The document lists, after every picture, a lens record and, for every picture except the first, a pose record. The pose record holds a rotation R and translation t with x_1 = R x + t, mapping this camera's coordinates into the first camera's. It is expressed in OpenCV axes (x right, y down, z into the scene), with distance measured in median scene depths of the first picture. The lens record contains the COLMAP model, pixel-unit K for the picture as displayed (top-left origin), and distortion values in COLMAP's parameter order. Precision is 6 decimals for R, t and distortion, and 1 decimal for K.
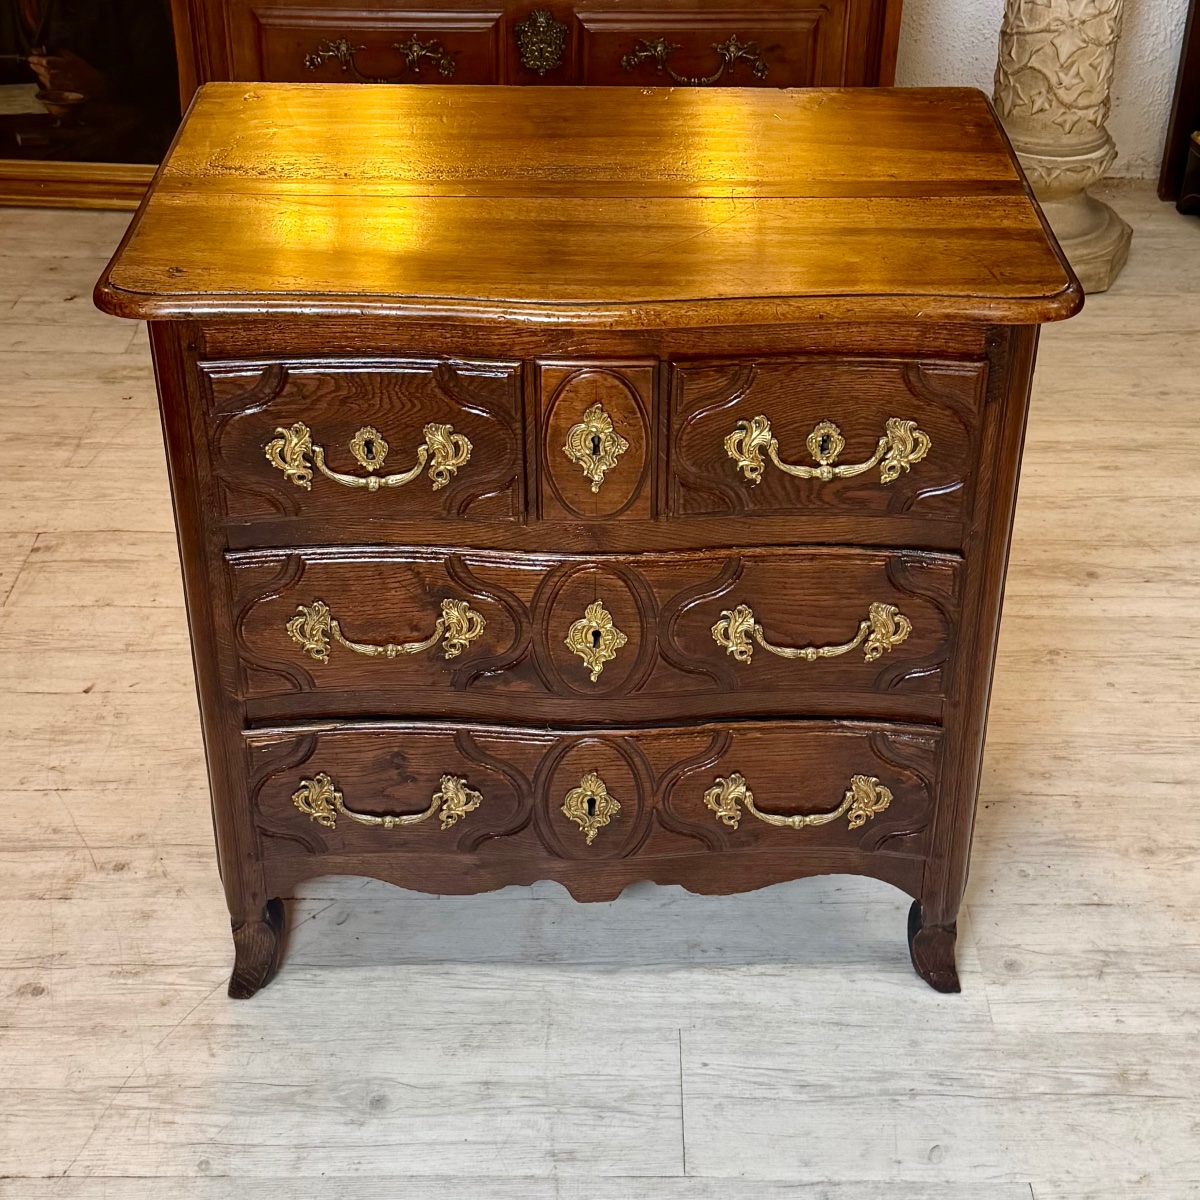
lens RADIAL K [[1936.6, 0, 620.9], [0, 1936.6, 496.4], [0, 0, 1]] dist [0.130082, -0.186753]
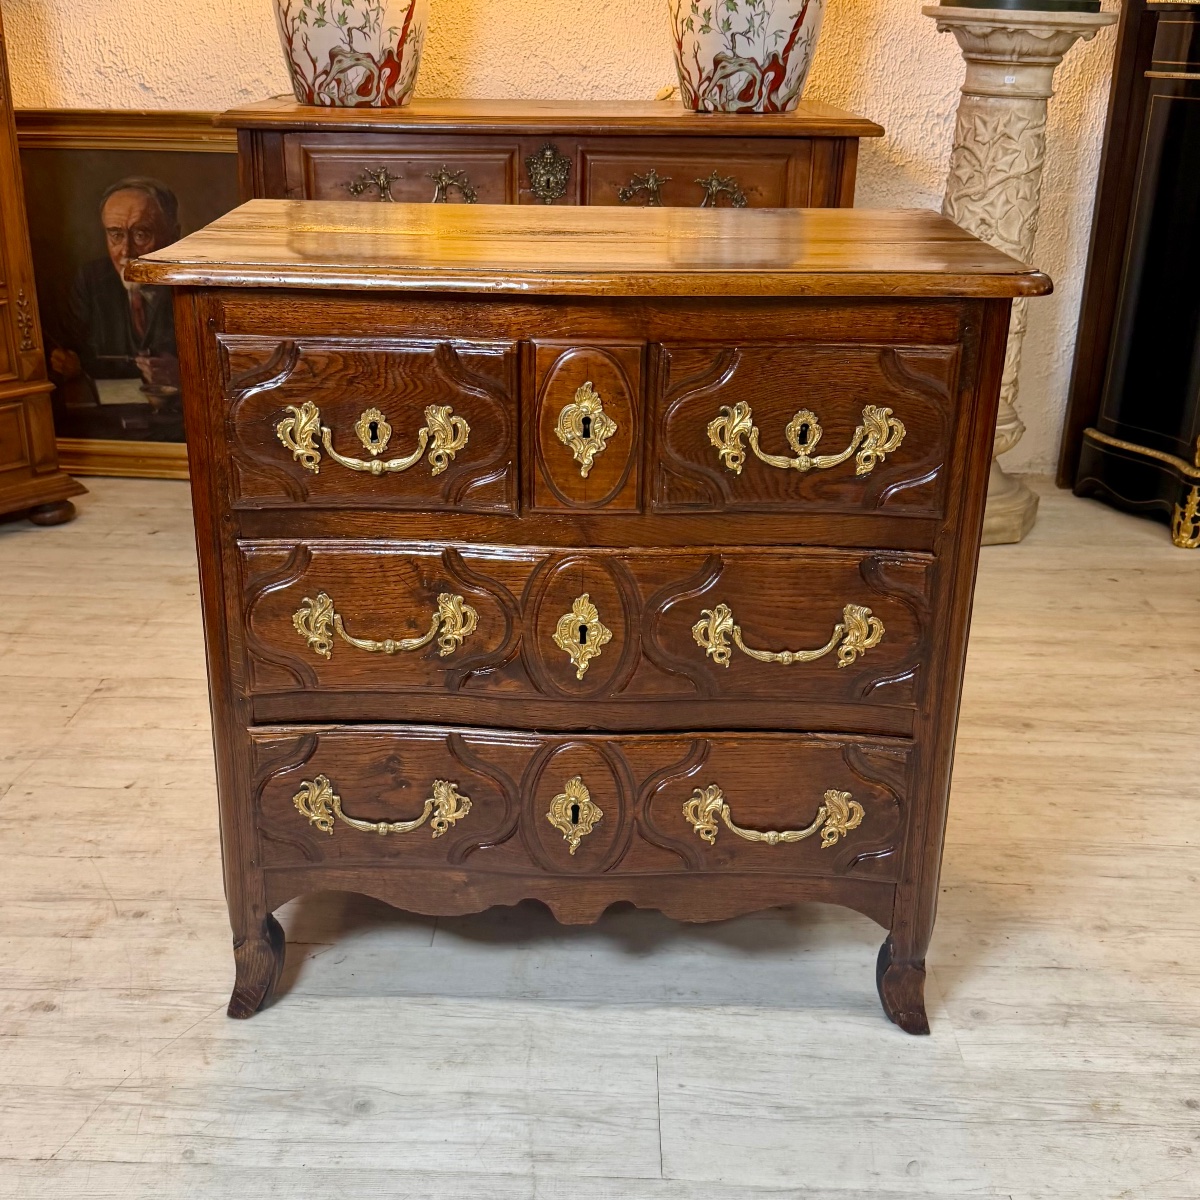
lens RADIAL K [[1482.2, 0, 550.5], [0, 1482.2, 640.0], [0, 0, 1]] dist [0.169746, -0.389824]
pose [[0.999172, 0.016217, -0.037323, -0.000099], [-0.022026, 0.986718, -0.160945, 0.194325], [0.034217, 0.161634, 0.986257, 0.189584]]
